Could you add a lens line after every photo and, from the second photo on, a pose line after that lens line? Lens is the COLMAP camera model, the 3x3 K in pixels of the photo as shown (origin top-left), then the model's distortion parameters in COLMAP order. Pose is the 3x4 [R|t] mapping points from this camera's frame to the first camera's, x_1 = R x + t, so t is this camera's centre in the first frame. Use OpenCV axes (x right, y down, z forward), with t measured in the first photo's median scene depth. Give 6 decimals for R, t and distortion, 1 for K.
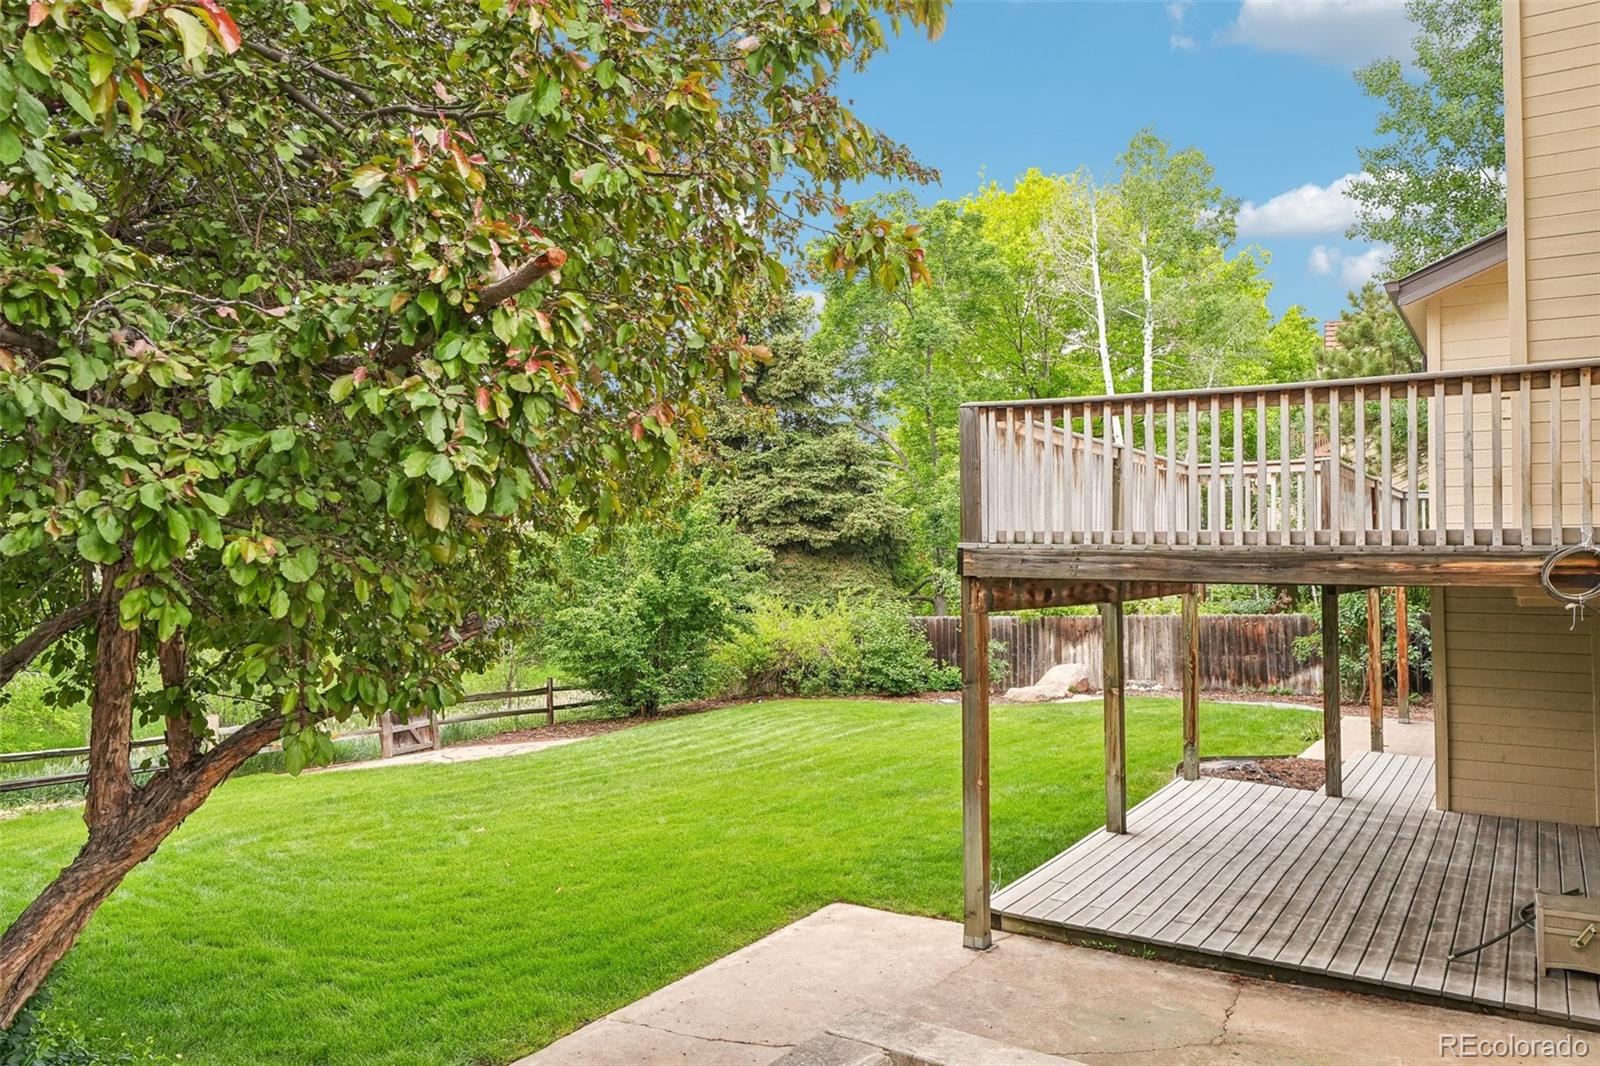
lens RADIAL K [[1143.3, 0, 800.3], [0, 1143.3, 539.8], [0, 0, 1]] dist [-0.036527, -0.001614]
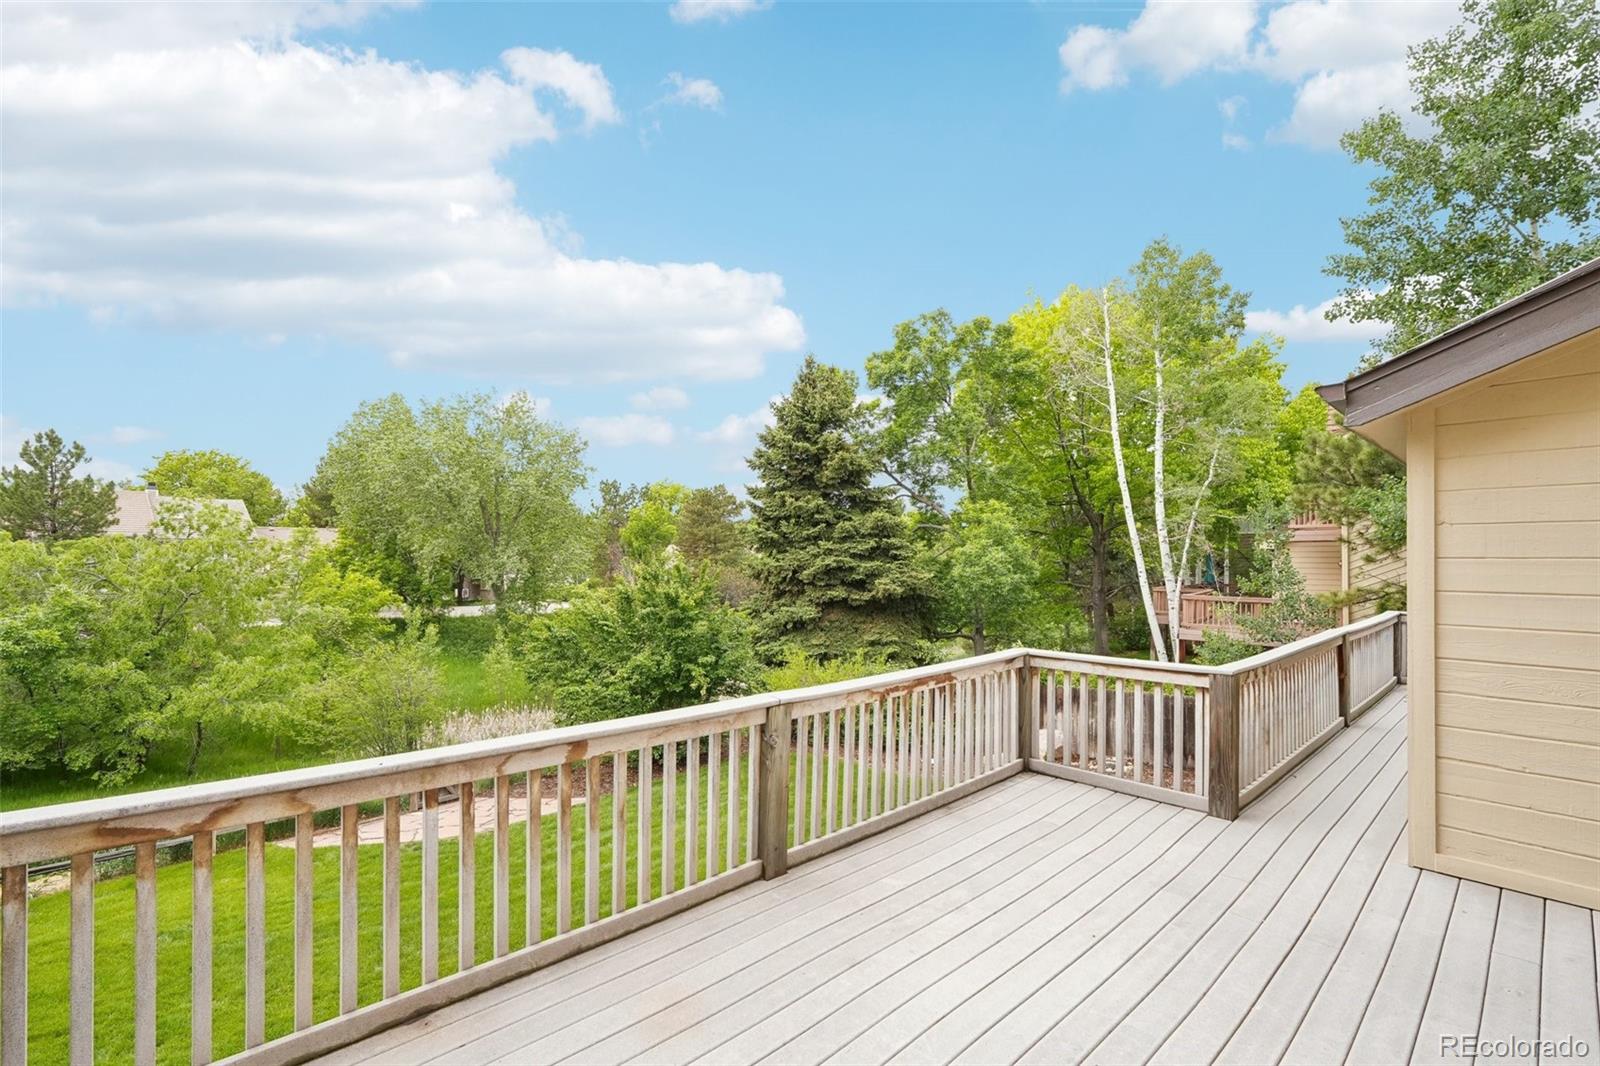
lens RADIAL K [[715.3, 0, 808.3], [0, 715.3, 534.6], [0, 0, 1]] dist [0.003424, -0.000001]
pose [[0.973182, -0.003585, -0.230008, 0.143806], [0.001000, 0.999935, -0.011353, -0.060829], [0.230033, 0.010819, 0.973123, 0.237587]]
